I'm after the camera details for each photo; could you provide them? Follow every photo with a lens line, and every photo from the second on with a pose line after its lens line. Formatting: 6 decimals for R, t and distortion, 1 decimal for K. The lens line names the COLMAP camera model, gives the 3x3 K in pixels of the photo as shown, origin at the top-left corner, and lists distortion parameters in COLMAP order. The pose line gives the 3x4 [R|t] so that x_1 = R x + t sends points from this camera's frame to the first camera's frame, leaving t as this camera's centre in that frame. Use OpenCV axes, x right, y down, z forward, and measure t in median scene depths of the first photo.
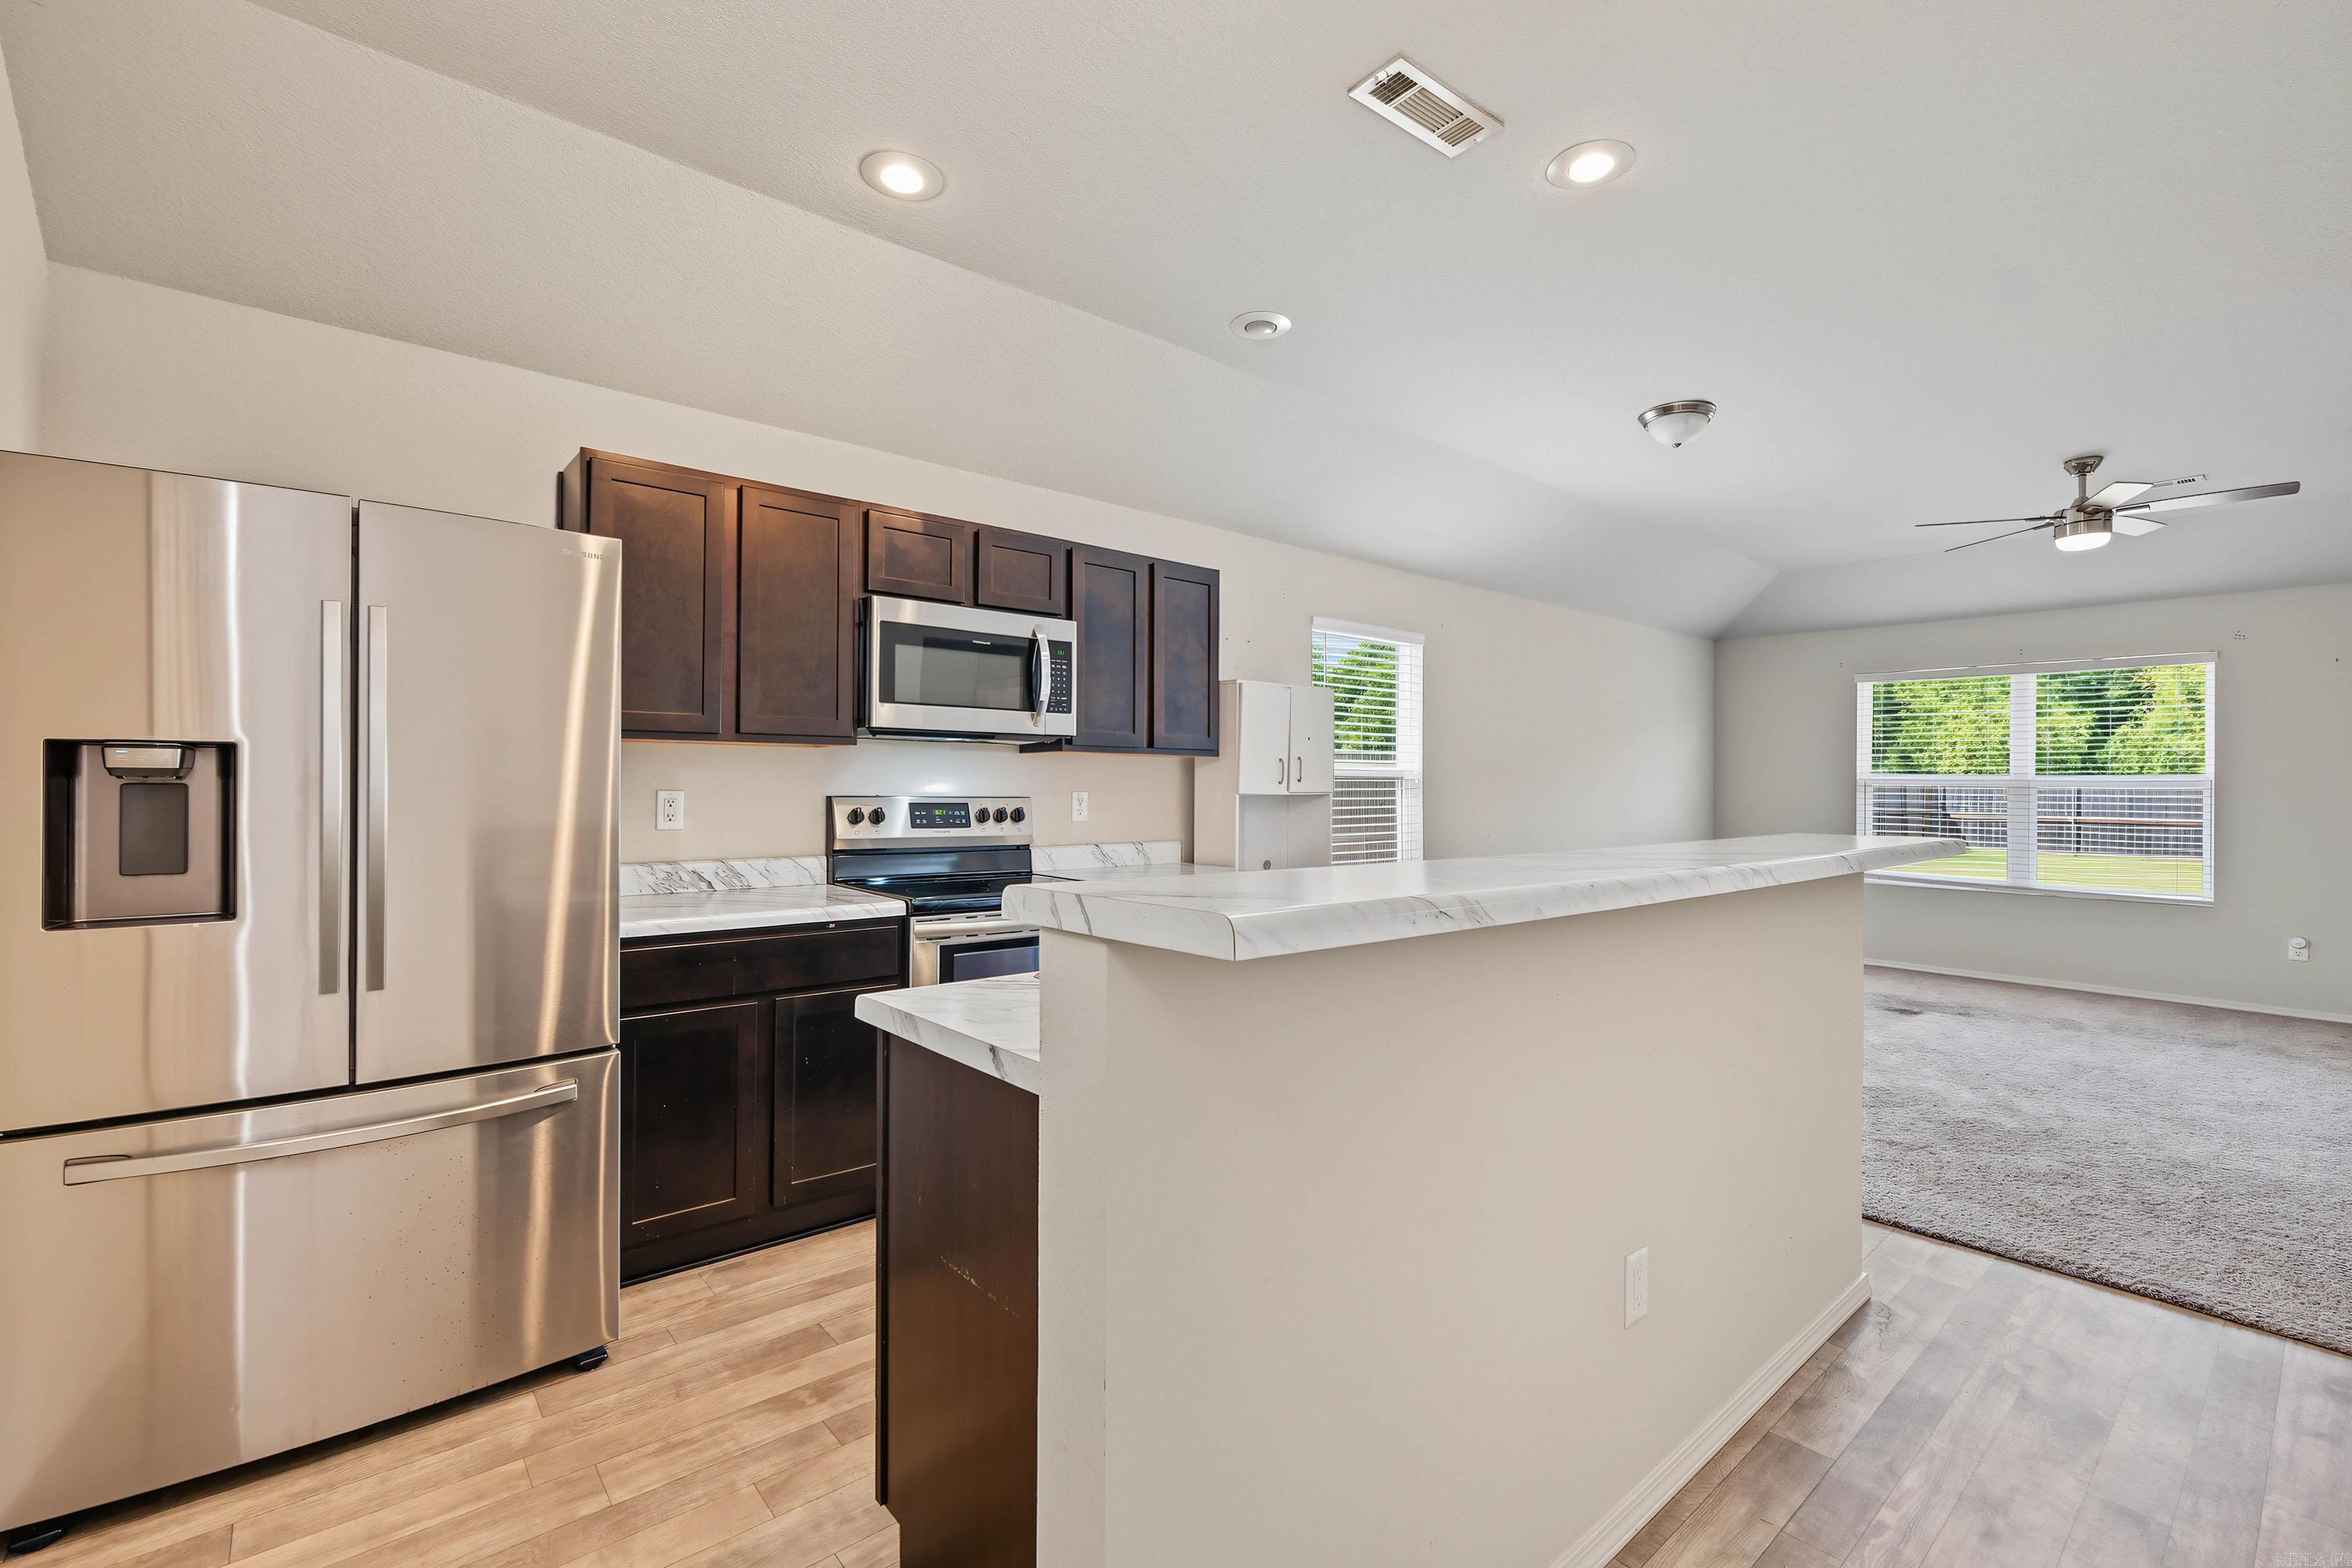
lens RADIAL K [[1020.7, 0, 1176.0], [0, 1020.7, 784.0], [0, 0, 1]] dist [-0.001378, -0.000102]
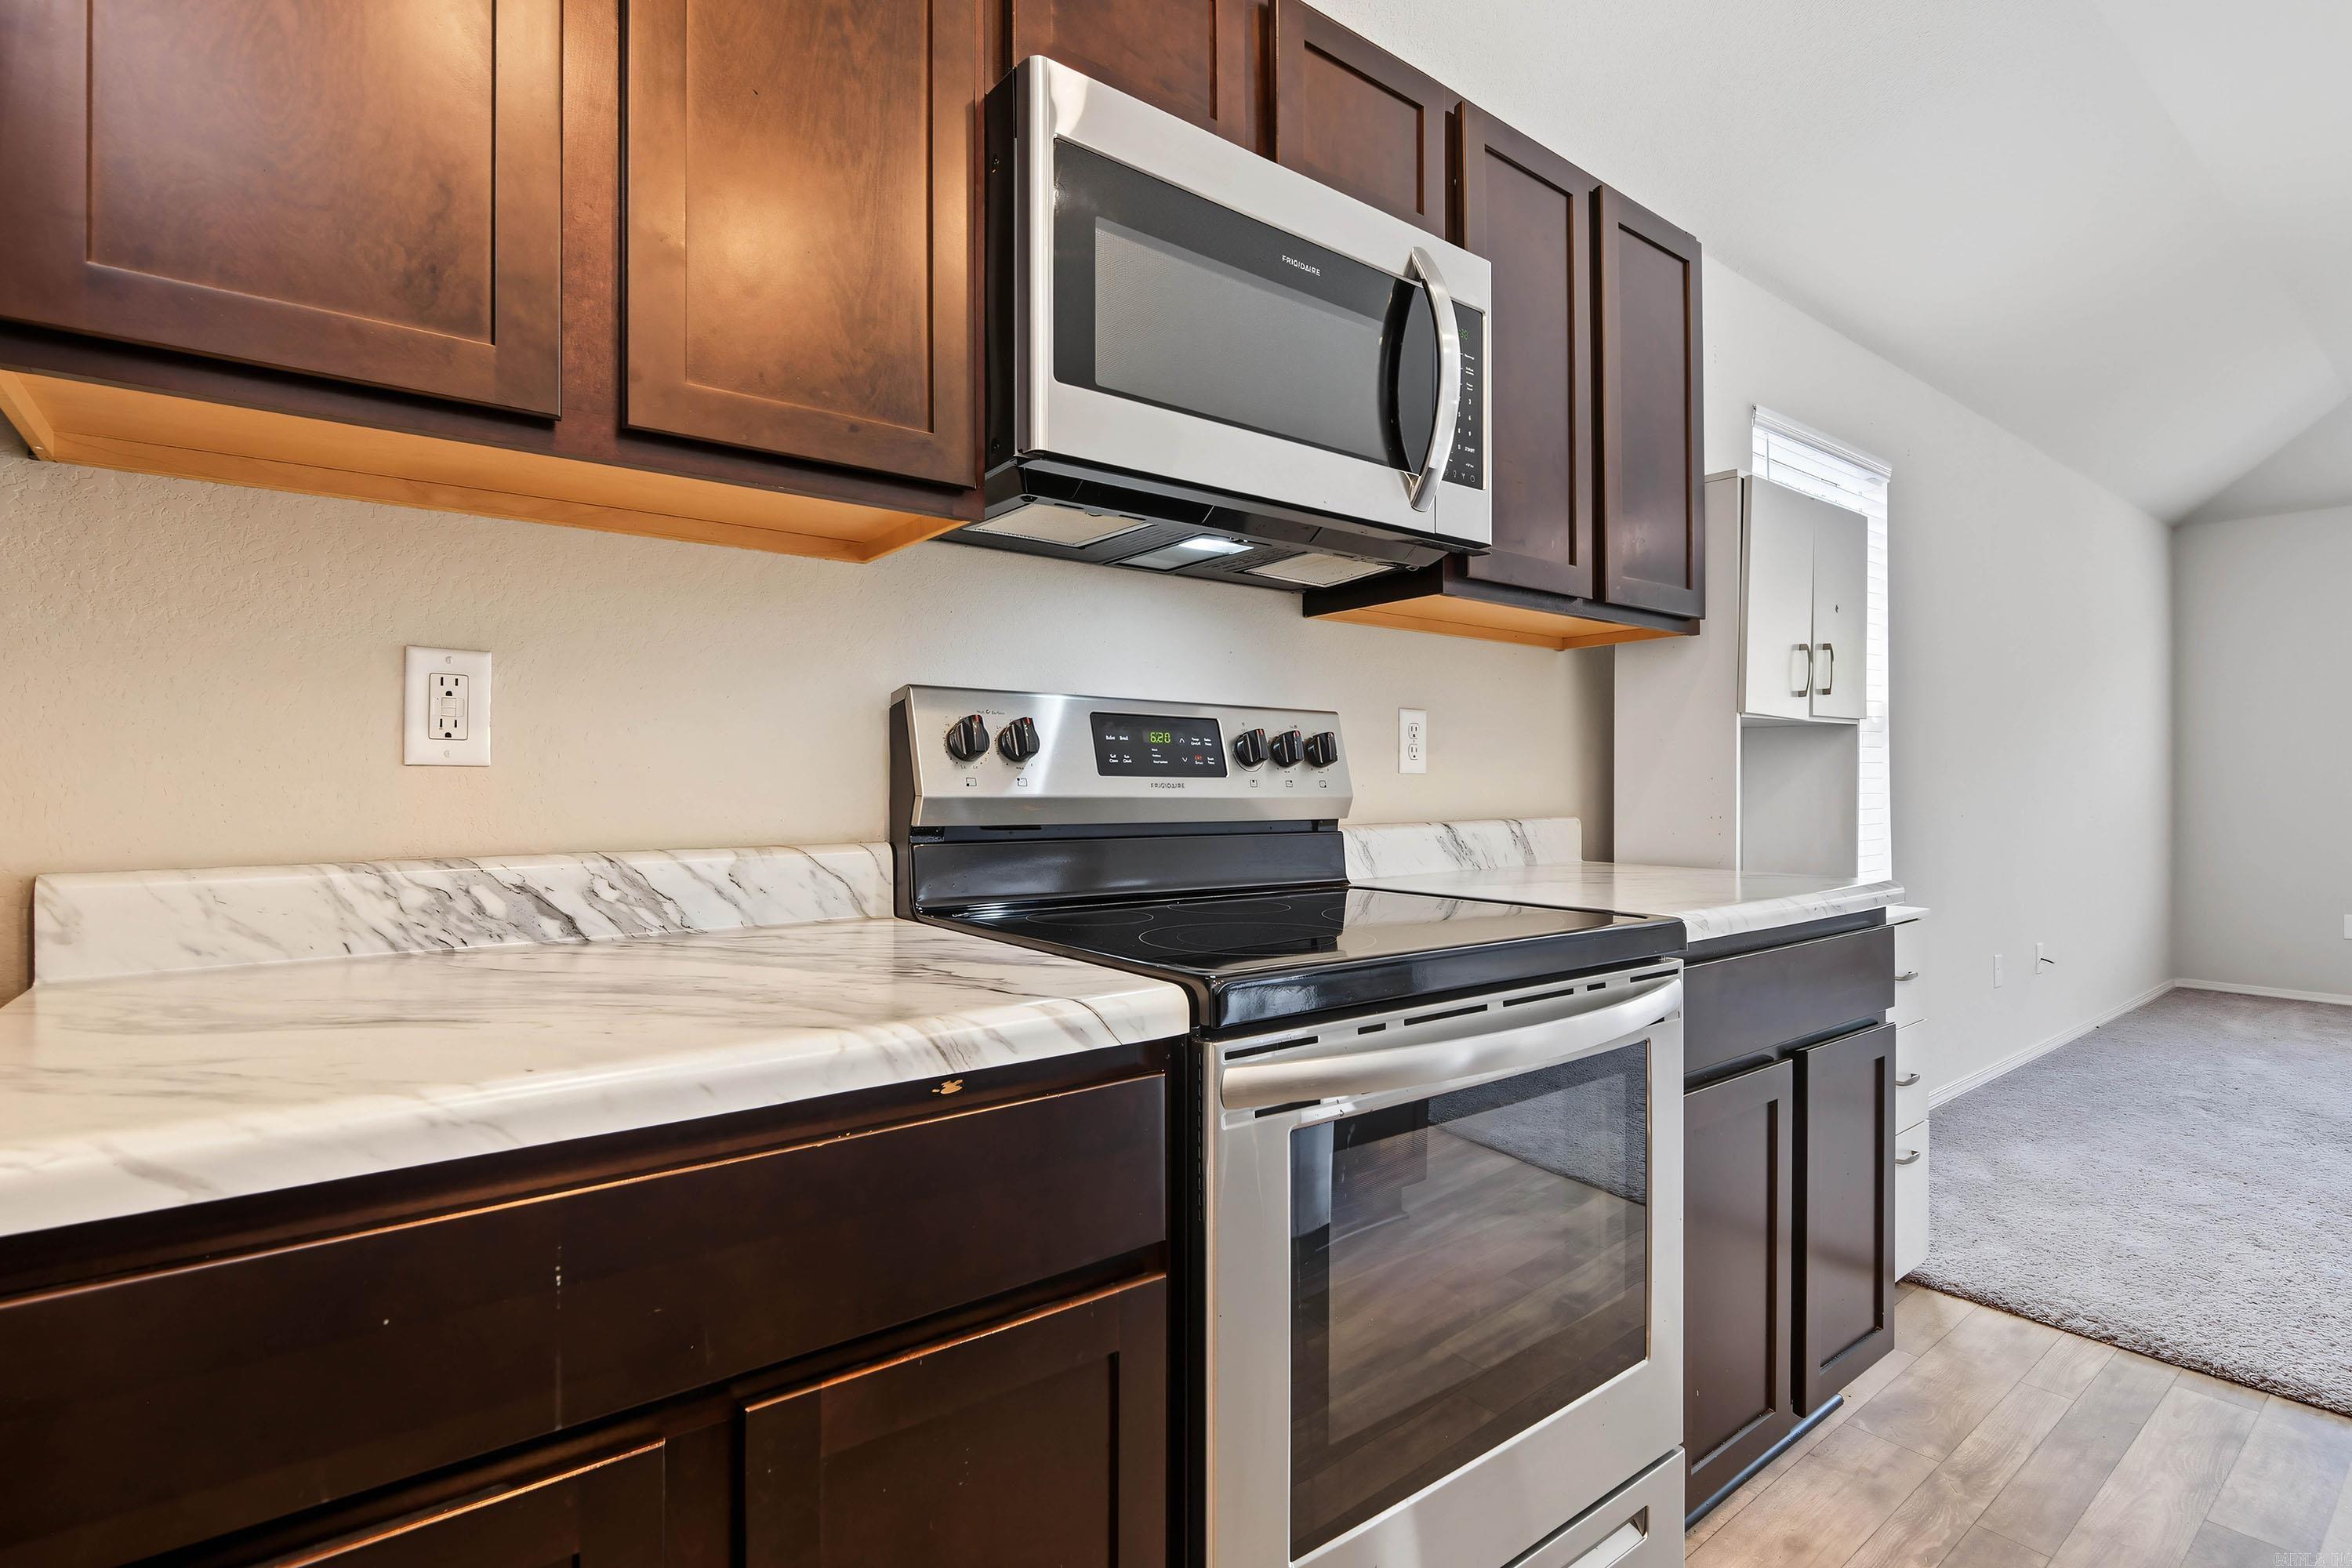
lens RADIAL K [[1112.1, 0, 1176.0], [0, 1112.1, 784.0], [0, 0, 1]] dist [-0.003386, 0.009269]
pose [[0.999042, -0.008910, -0.042848, -0.213604], [0.008919, 0.999960, 0.000022, 0.048021], [0.042846, -0.000404, 0.999082, 0.574800]]
